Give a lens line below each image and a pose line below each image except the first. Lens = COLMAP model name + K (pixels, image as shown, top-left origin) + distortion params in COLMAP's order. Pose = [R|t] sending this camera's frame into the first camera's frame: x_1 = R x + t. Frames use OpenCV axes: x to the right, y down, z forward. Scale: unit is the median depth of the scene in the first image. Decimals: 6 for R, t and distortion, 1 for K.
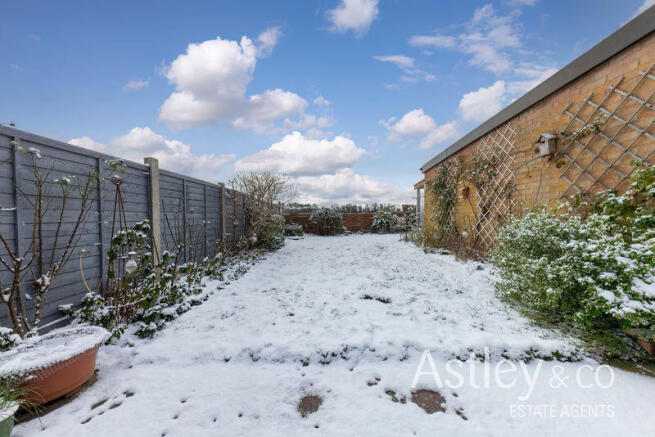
lens RADIAL K [[227.0, 0, 328.8], [0, 227.0, 221.5], [0, 0, 1]] dist [0.001597, -0.000003]
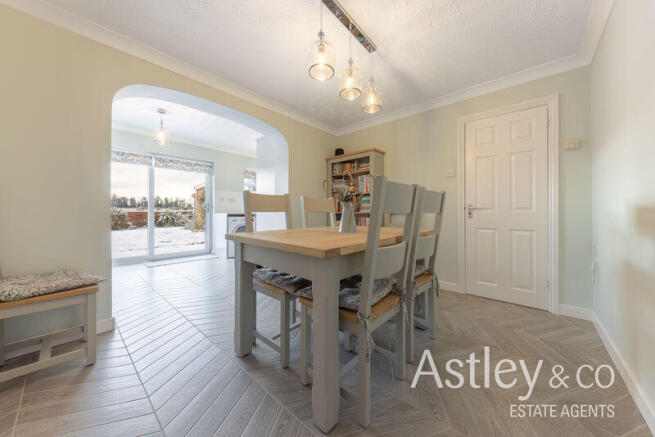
lens RADIAL K [[225.8, 0, 331.7], [0, 225.8, 212.7], [0, 0, 1]] dist [-0.000069, -0.000025]
pose [[0.652600, 0.007600, 0.757664, -0.544252], [0.009419, 0.999791, -0.018142, 0.017487], [-0.757644, 0.018976, 0.652393, -2.288915]]
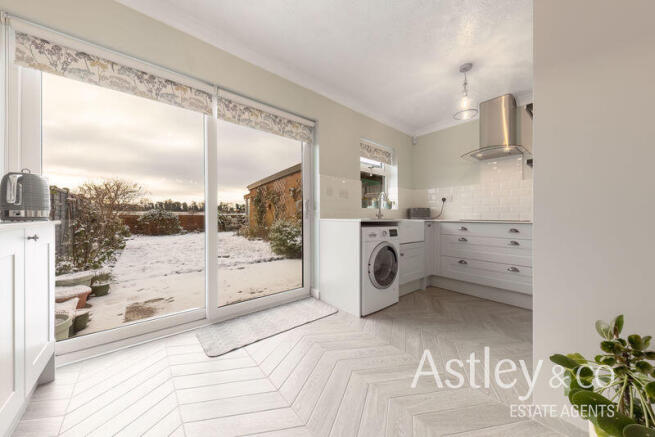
lens RADIAL K [[224.8, 0, 327.5], [0, 224.8, 218.5], [0, 0, 1]] dist [0.018344, 0.000027]
pose [[0.765468, 0.002696, 0.643468, -0.364710], [0.004259, 0.999948, -0.009255, -0.011496], [-0.643459, 0.009825, 0.765417, -1.163894]]
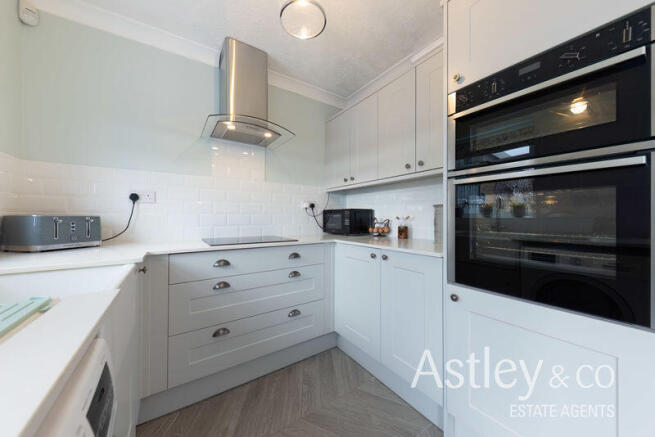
lens RADIAL K [[224.4, 0, 326.2], [0, 224.4, 214.3], [0, 0, 1]] dist [0.000437, -0.000007]
pose [[-0.558022, 0.011603, 0.829745, 0.199557], [0.016472, 0.999860, -0.002905, -0.072599], [-0.829663, 0.012047, -0.558135, -0.708462]]
